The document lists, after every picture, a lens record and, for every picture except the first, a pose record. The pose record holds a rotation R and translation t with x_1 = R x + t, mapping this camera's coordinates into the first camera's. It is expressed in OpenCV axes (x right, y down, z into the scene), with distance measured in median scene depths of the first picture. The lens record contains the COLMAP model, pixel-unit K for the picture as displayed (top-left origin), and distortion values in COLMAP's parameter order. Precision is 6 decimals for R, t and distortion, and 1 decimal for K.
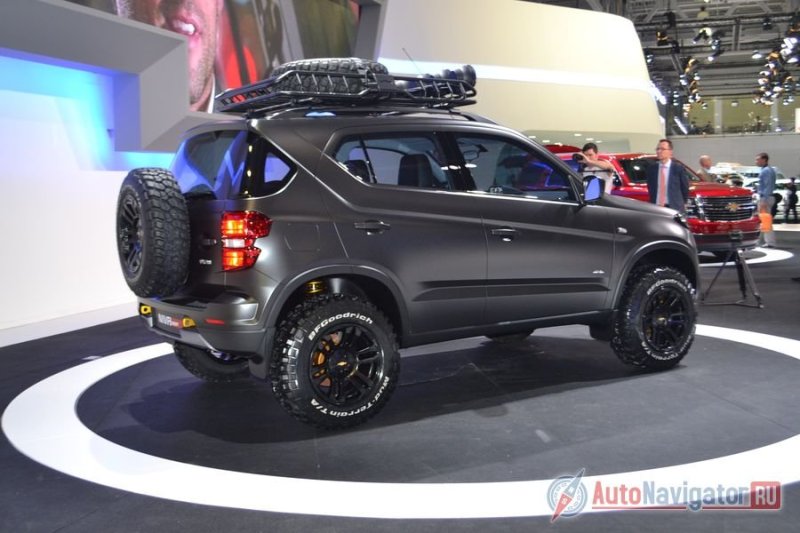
lens RADIAL K [[938.4, 0, 400.5], [0, 938.4, 262.8], [0, 0, 1]] dist [-0.038144, 0.000000]
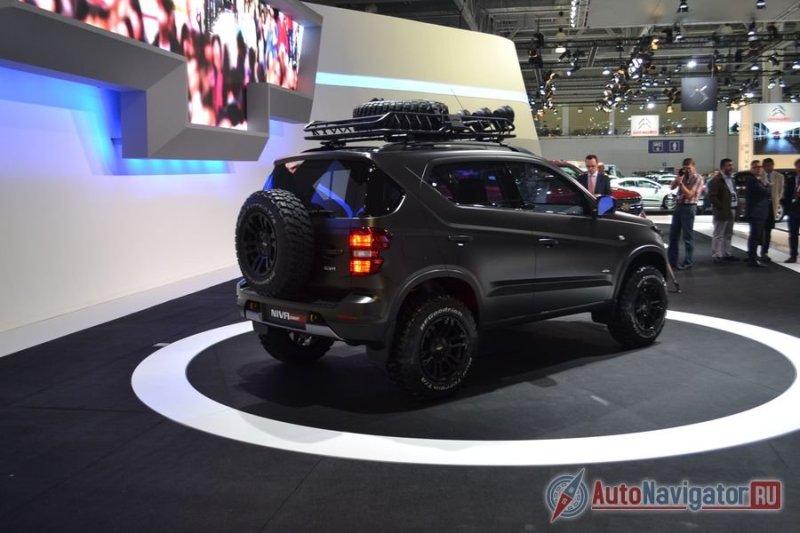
lens RADIAL K [[837.8, 0, 400.9], [0, 837.8, 269.6], [0, 0, 1]] dist [-0.048076, 0.000000]
pose [[0.989179, -0.007223, 0.146534, -0.215669], [0.003020, 0.999578, 0.028879, -0.023551], [-0.146681, -0.028124, 0.988784, -0.078020]]
